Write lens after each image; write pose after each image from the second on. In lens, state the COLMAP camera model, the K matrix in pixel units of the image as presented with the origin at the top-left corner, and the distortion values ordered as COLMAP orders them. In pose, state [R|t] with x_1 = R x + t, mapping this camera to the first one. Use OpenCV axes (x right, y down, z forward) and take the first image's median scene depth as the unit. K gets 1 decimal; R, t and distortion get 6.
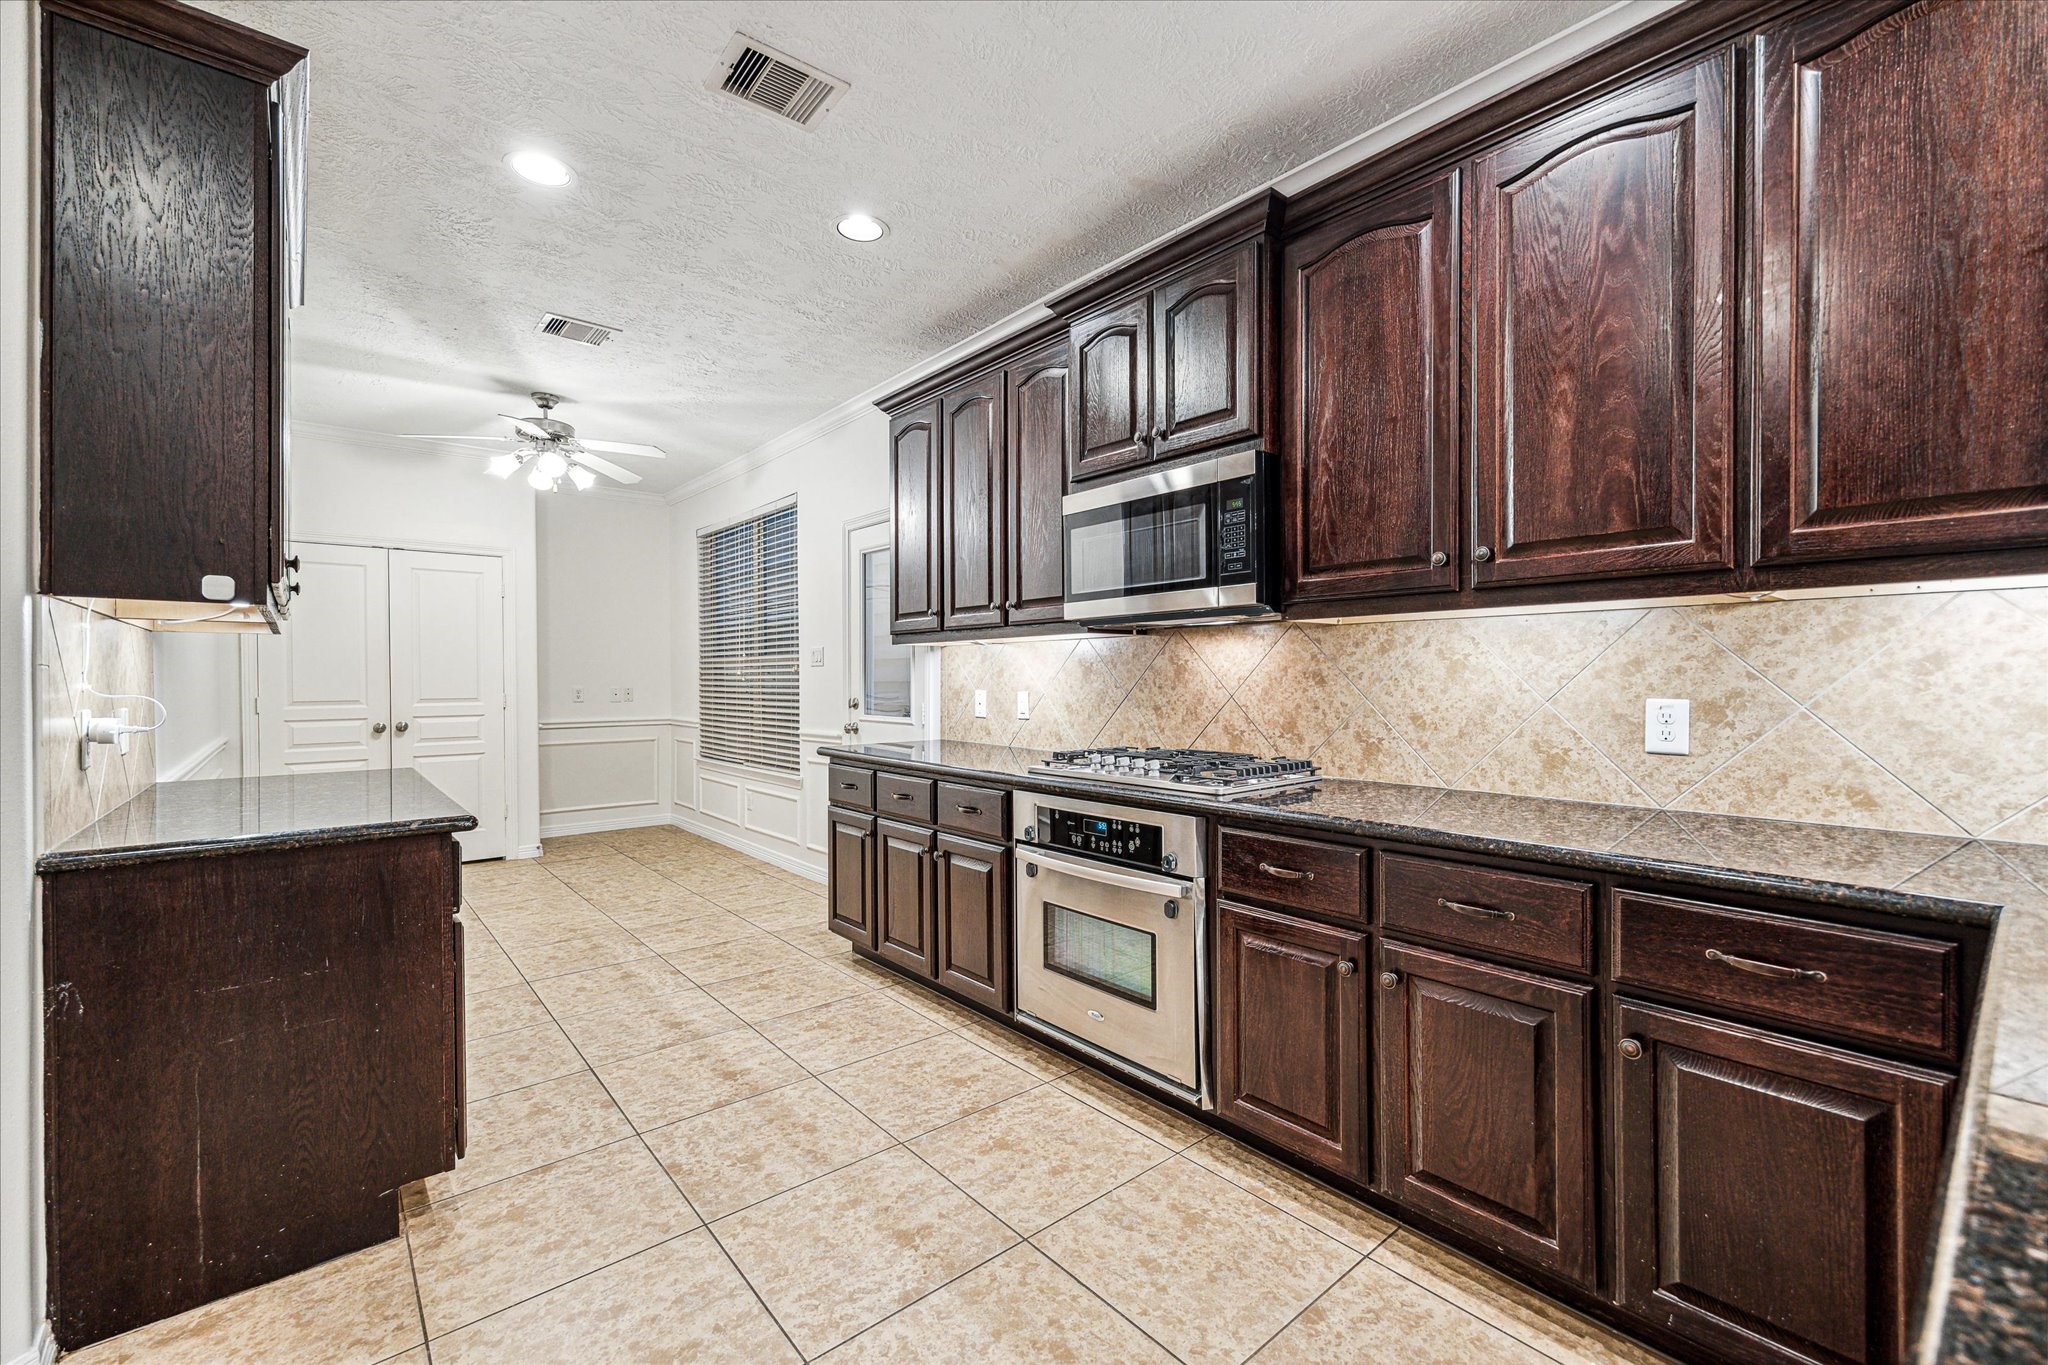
lens RADIAL K [[850.6, 0, 986.8], [0, 850.6, 681.9], [0, 0, 1]] dist [-0.002681, -0.000359]
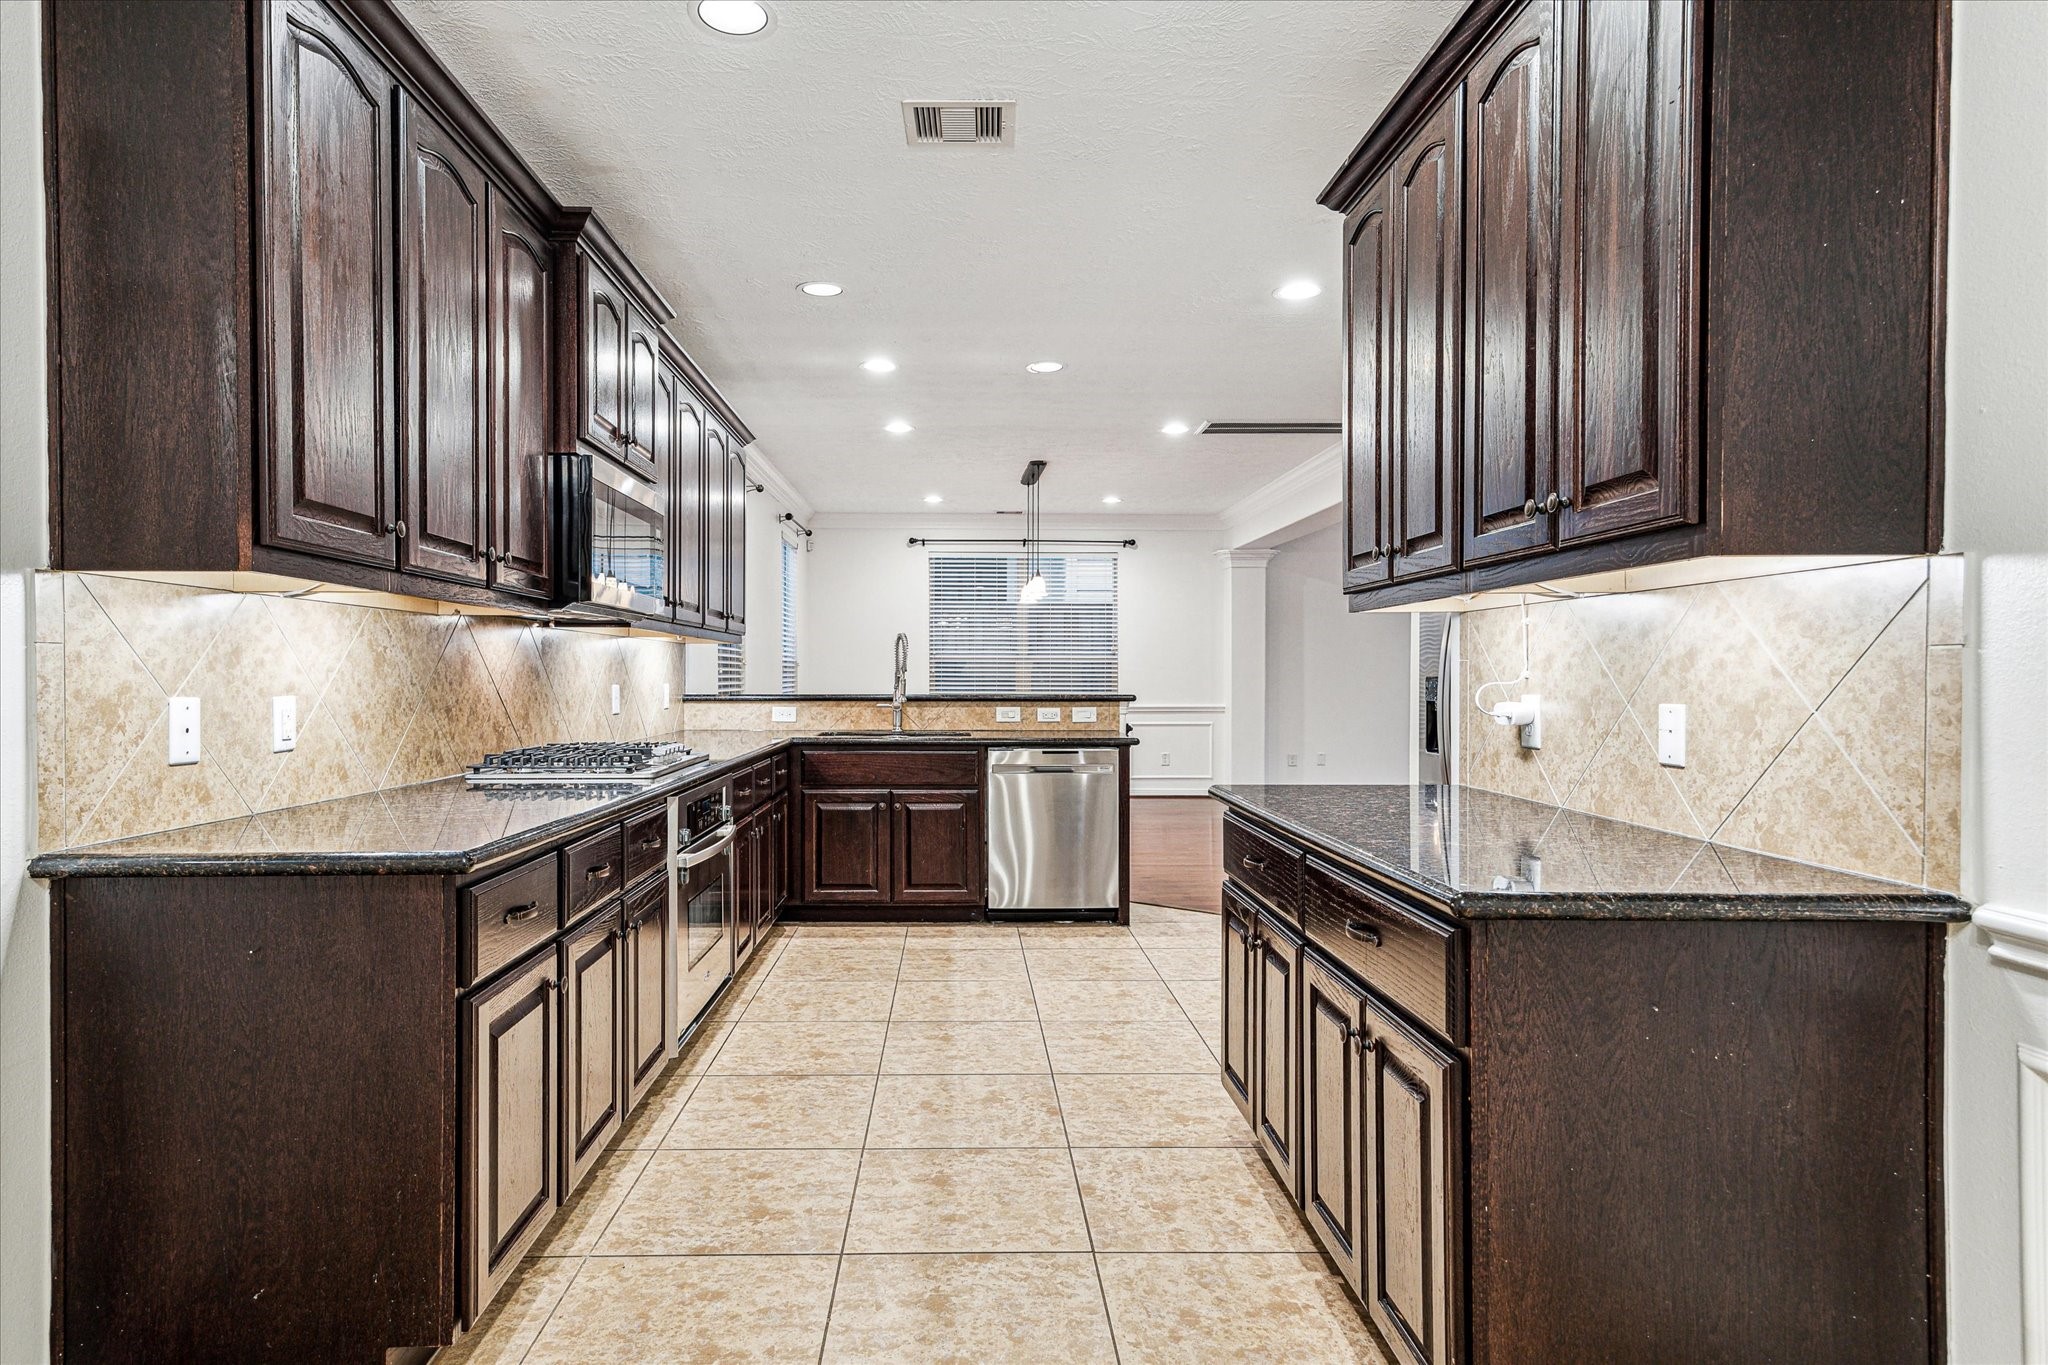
lens RADIAL K [[850.6, 0, 986.8], [0, 850.6, 681.9], [0, 0, 1]] dist [-0.002681, -0.000359]
pose [[-0.772236, -0.000114, 0.635336, -0.688333], [0.005492, 0.999961, 0.006855, 0.002282], [-0.635312, 0.008783, -0.772205, 1.305021]]
